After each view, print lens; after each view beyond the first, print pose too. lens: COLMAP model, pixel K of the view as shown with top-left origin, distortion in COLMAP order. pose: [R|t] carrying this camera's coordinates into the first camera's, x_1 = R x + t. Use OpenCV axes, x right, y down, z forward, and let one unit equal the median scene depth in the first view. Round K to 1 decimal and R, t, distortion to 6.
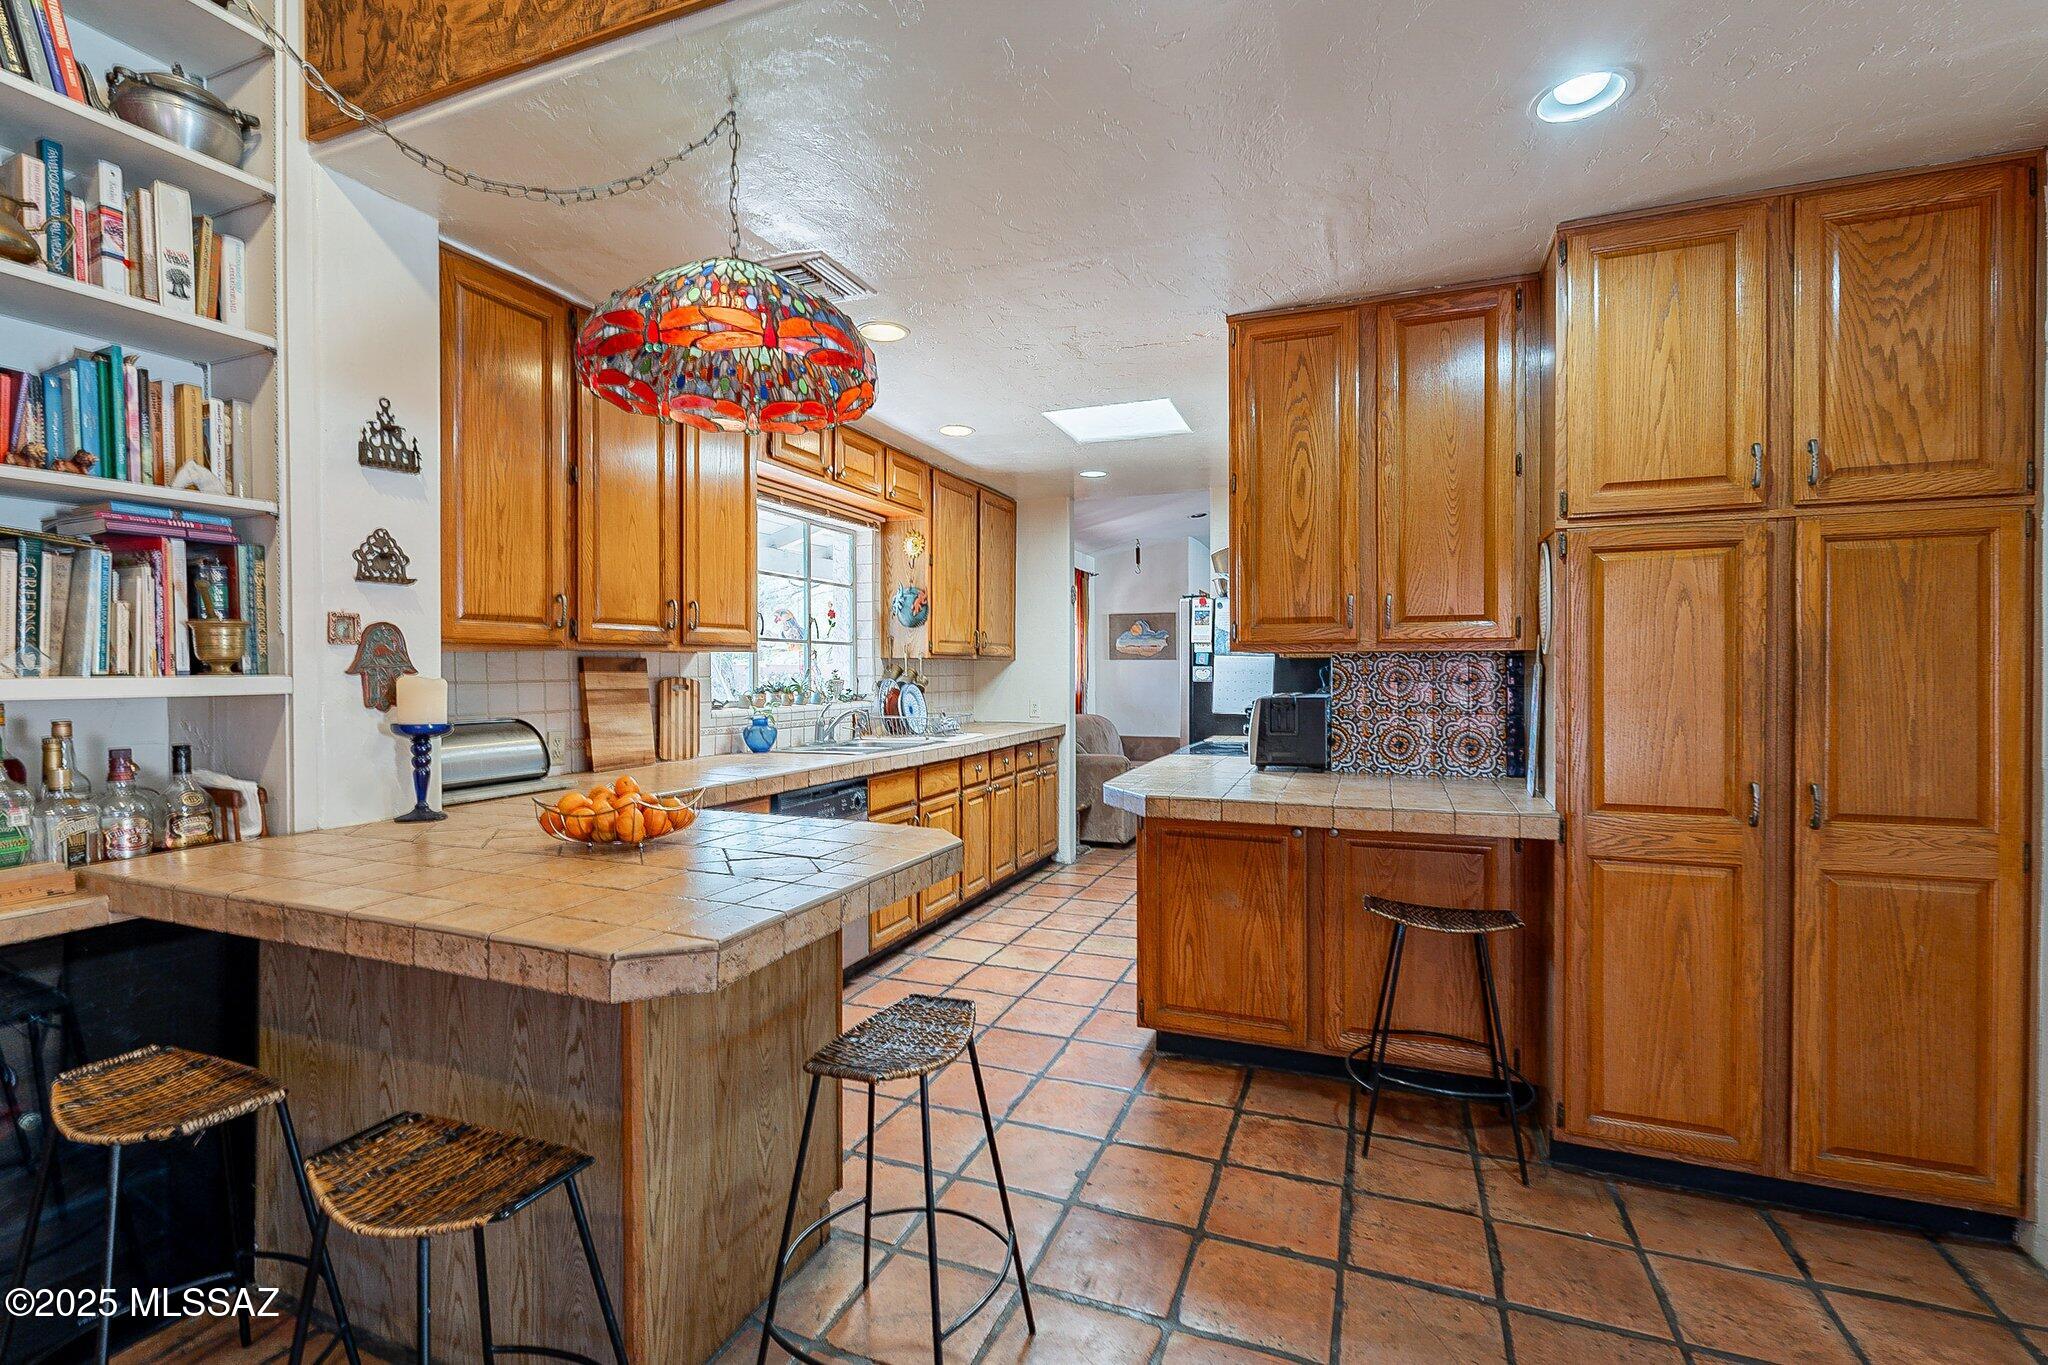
lens RADIAL K [[913.9, 0, 1032.3], [0, 913.9, 678.1], [0, 0, 1]] dist [-0.001372, -0.001135]
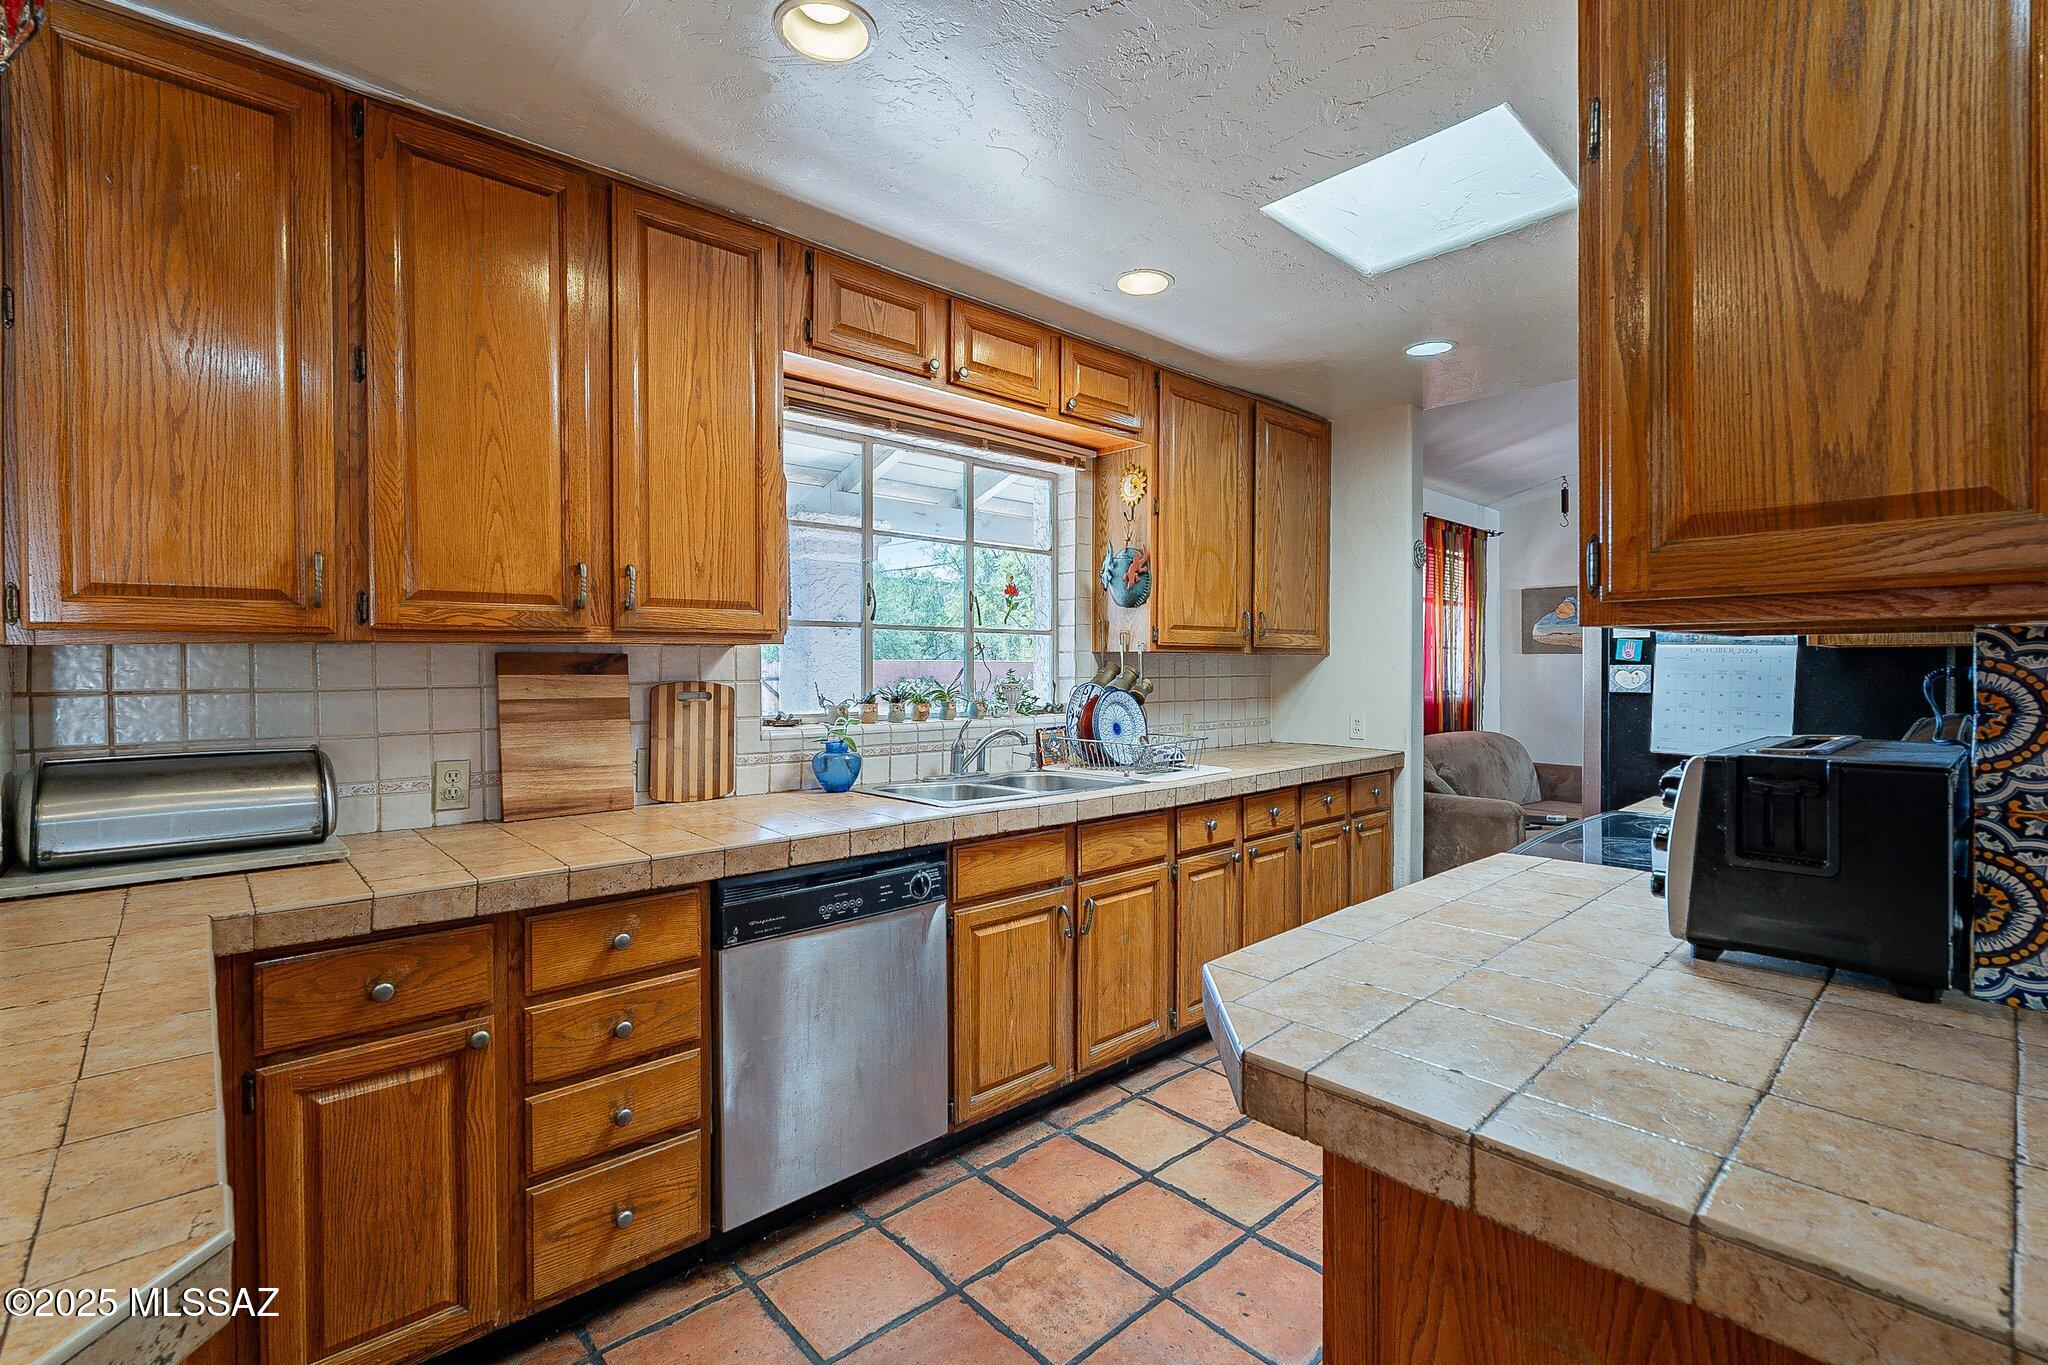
lens RADIAL K [[913.9, 0, 1034.5], [0, 913.9, 675.4], [0, 0, 1]] dist [-0.001372, -0.001135]
pose [[0.895099, 0.004792, -0.445842, 0.146752], [-0.003972, 0.999988, 0.002774, -0.008260], [0.445850, -0.000713, 0.895108, 0.475871]]
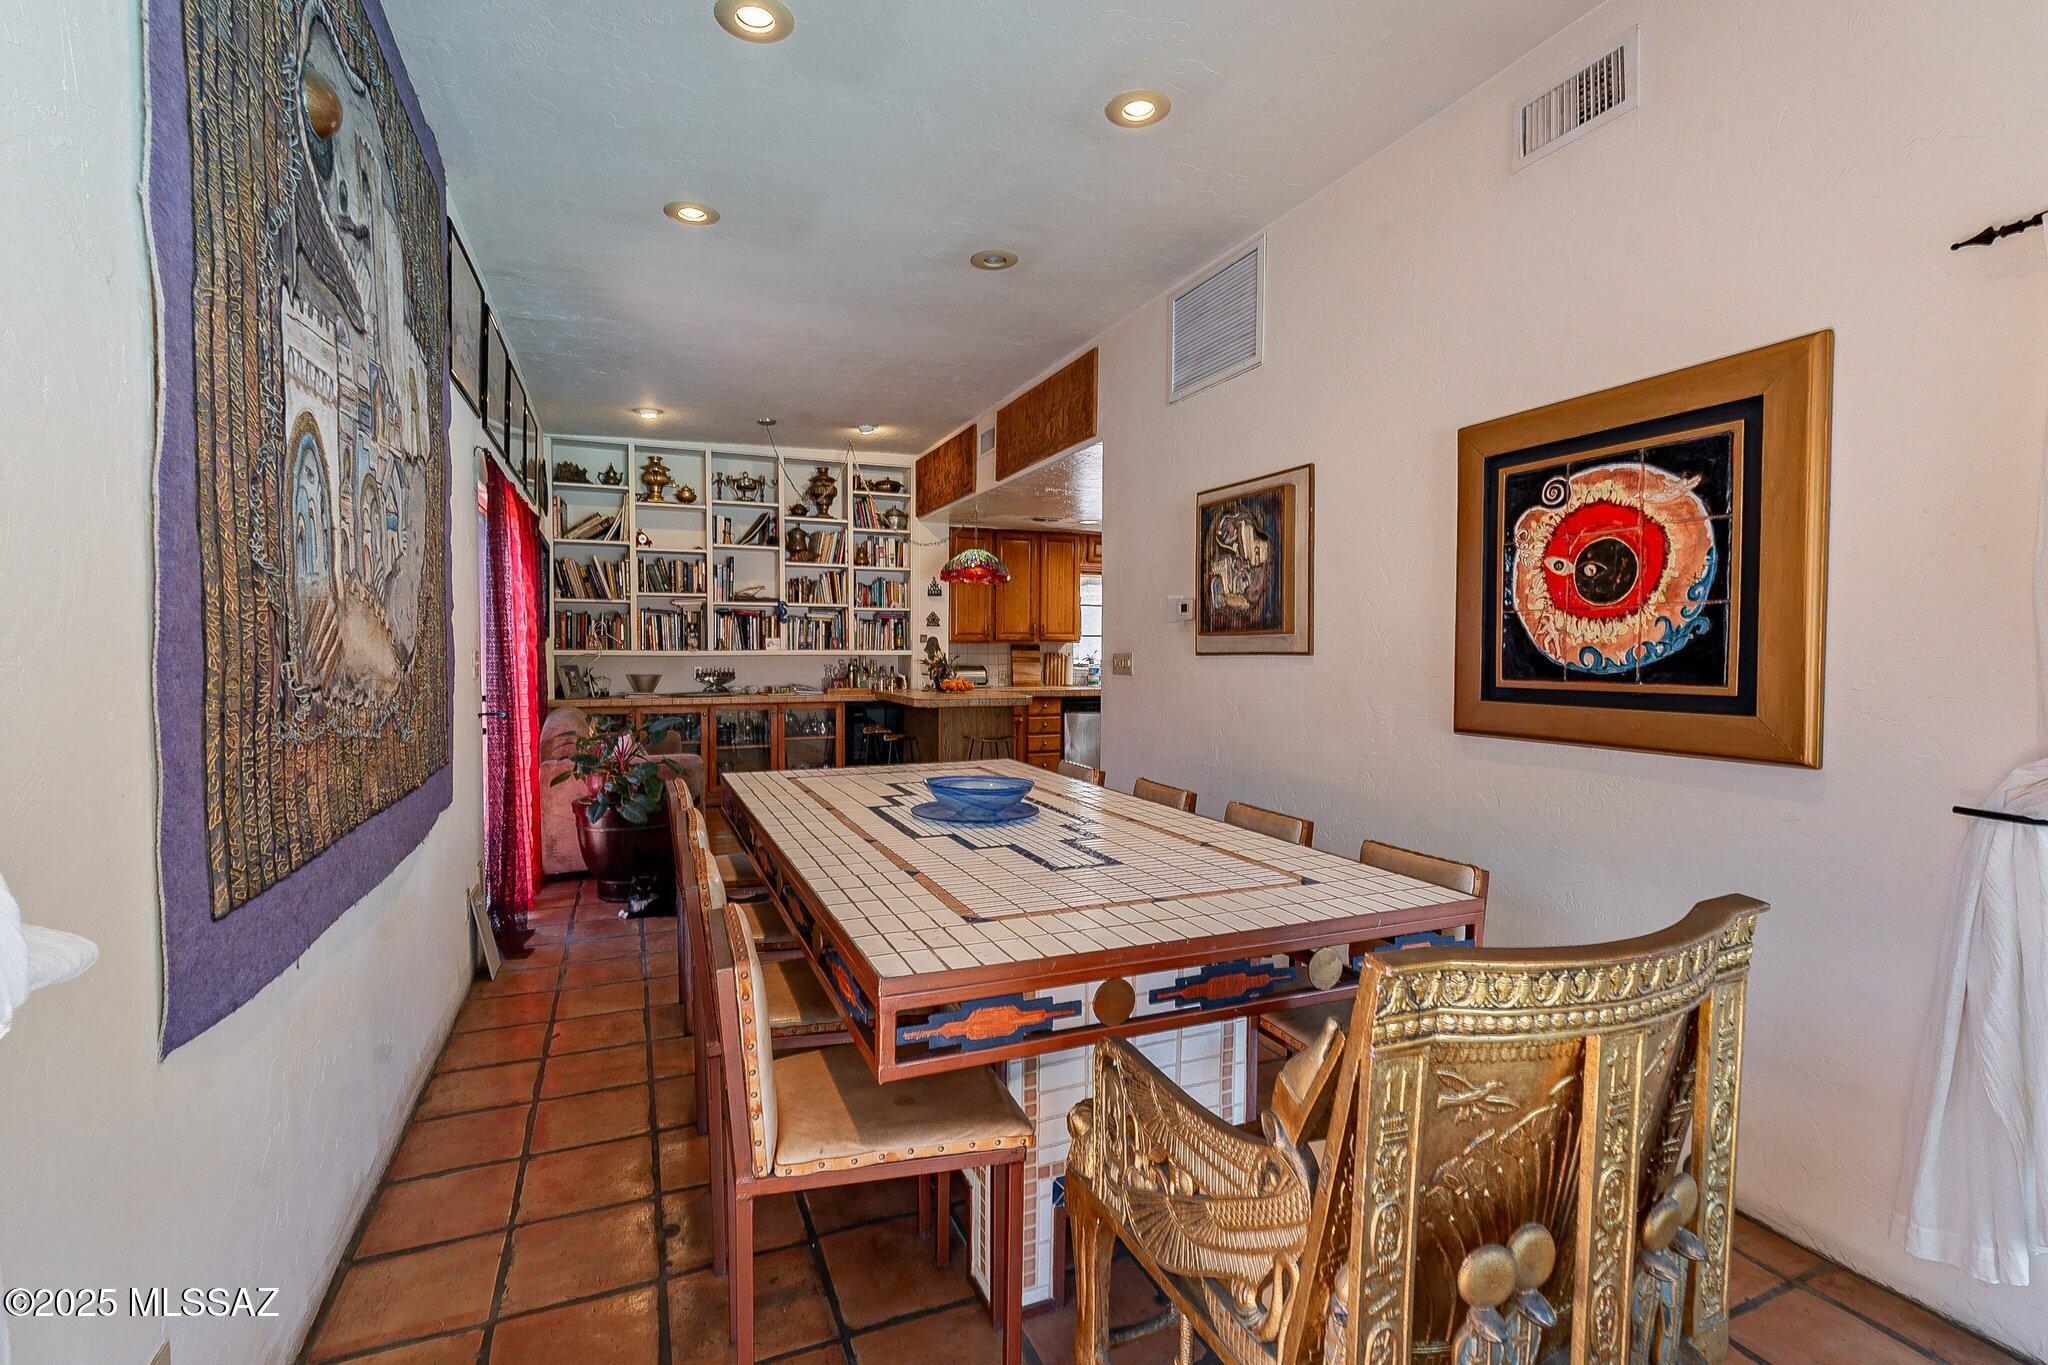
lens RADIAL K [[913.9, 0, 1014.5], [0, 913.9, 676.8], [0, 0, 1]] dist [-0.001372, -0.001135]
pose [[0.687010, 0.025356, -0.726206, 1.316662], [-0.013100, 0.999661, 0.022511, 0.009147], [0.726530, -0.005952, 0.687109, -0.786413]]
